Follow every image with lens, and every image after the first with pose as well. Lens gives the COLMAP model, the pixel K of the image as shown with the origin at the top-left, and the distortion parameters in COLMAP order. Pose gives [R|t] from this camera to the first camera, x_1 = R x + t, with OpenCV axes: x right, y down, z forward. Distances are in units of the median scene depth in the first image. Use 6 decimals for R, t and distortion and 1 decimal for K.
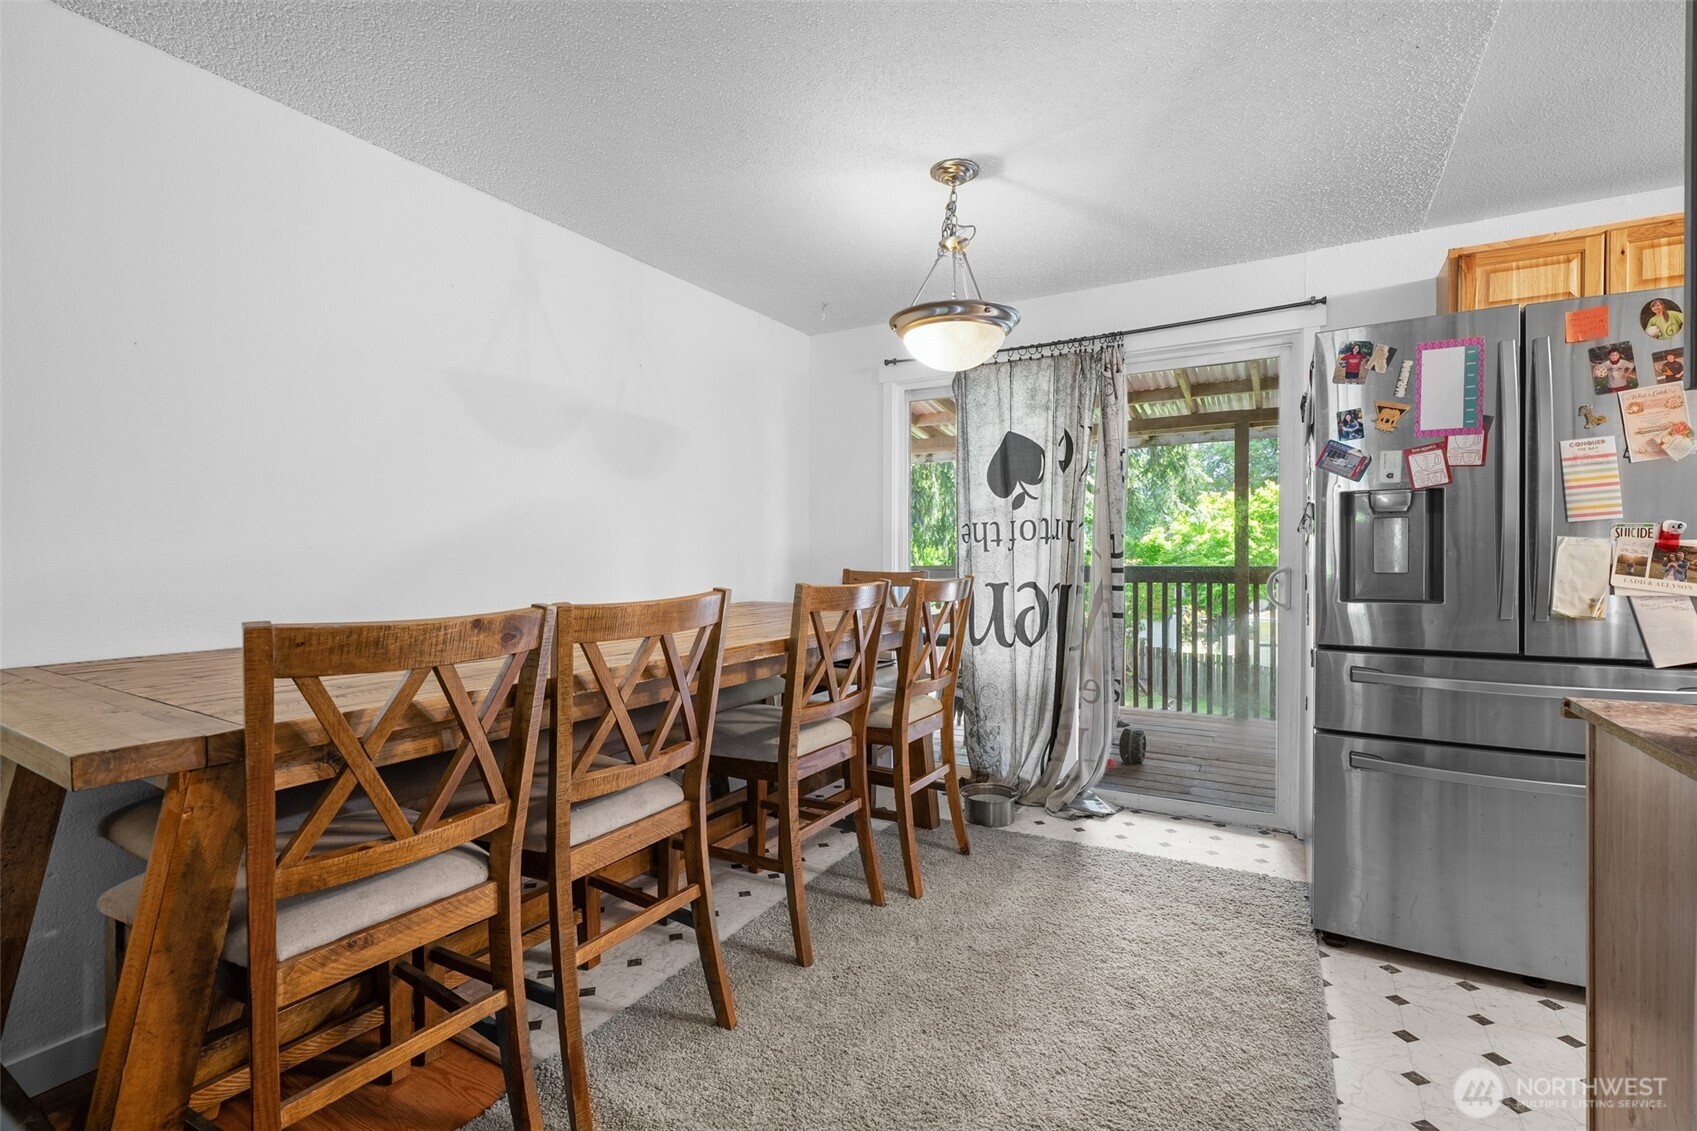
lens RADIAL K [[759.5, 0, 855.6], [0, 759.5, 566.9], [0, 0, 1]] dist [-0.003026, 0.000037]
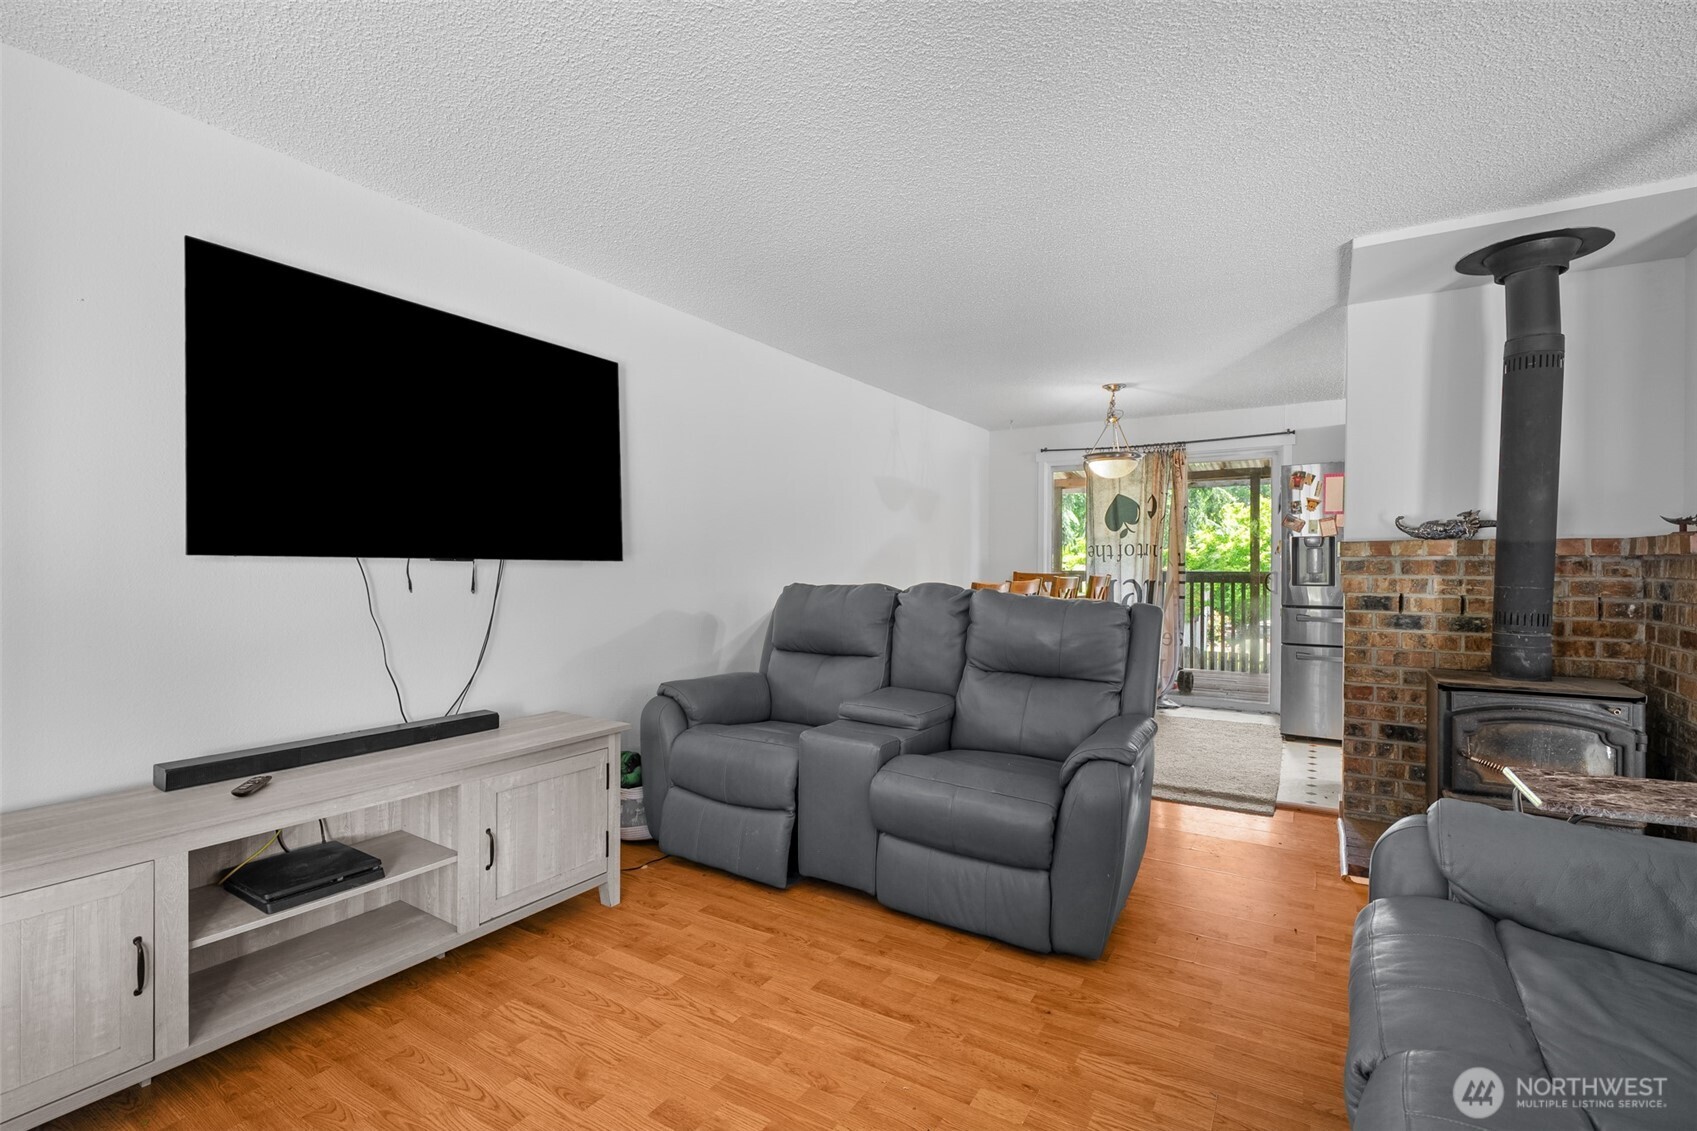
lens RADIAL K [[779.0, 0, 843.6], [0, 779.0, 569.3], [0, 0, 1]] dist [-0.002022, 0.000134]
pose [[0.999622, 0.003564, -0.027255, -0.396363], [-0.003713, 0.999978, -0.005434, 0.009160], [0.027235, 0.005534, 0.999614, -0.848071]]
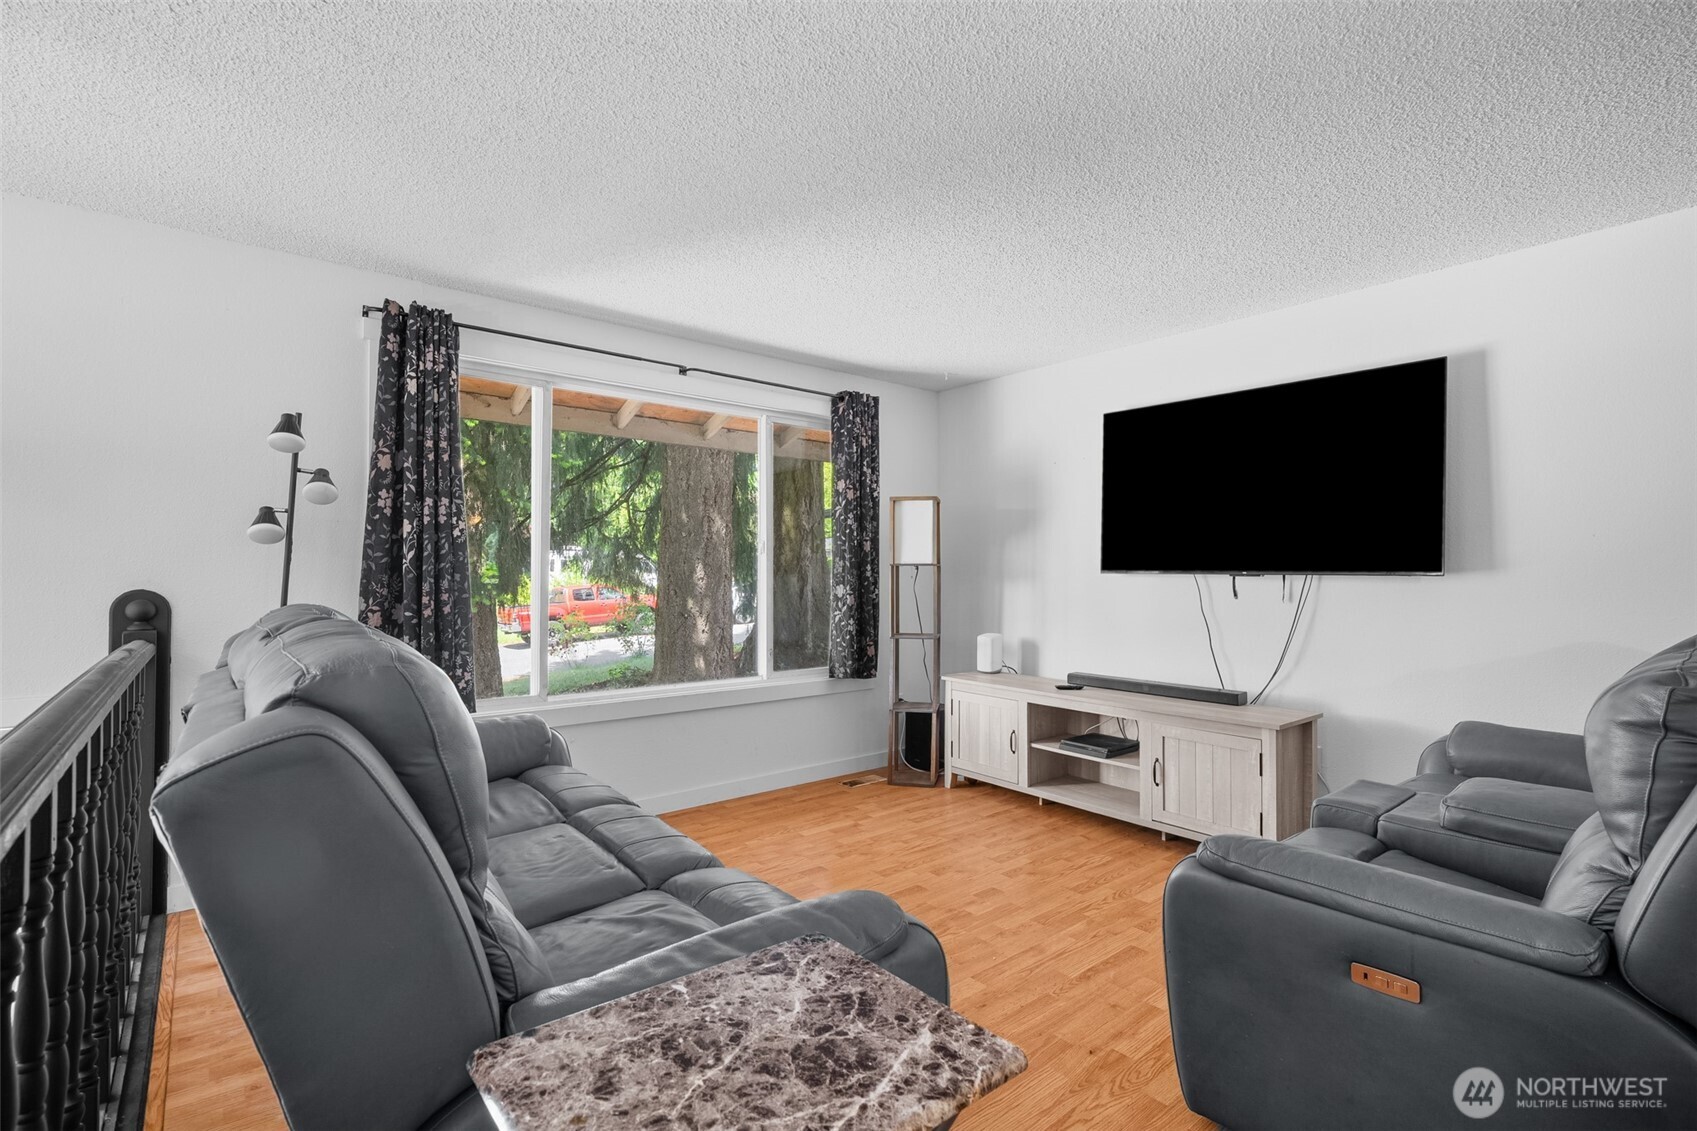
lens RADIAL K [[779.0, 0, 843.6], [0, 779.0, 569.3], [0, 0, 1]] dist [-0.002022, 0.000134]
pose [[-0.348477, -0.006405, -0.937295, 0.335706], [-0.014510, 0.999894, -0.001438, -0.002153], [0.937205, 0.013099, -0.348533, -0.225373]]
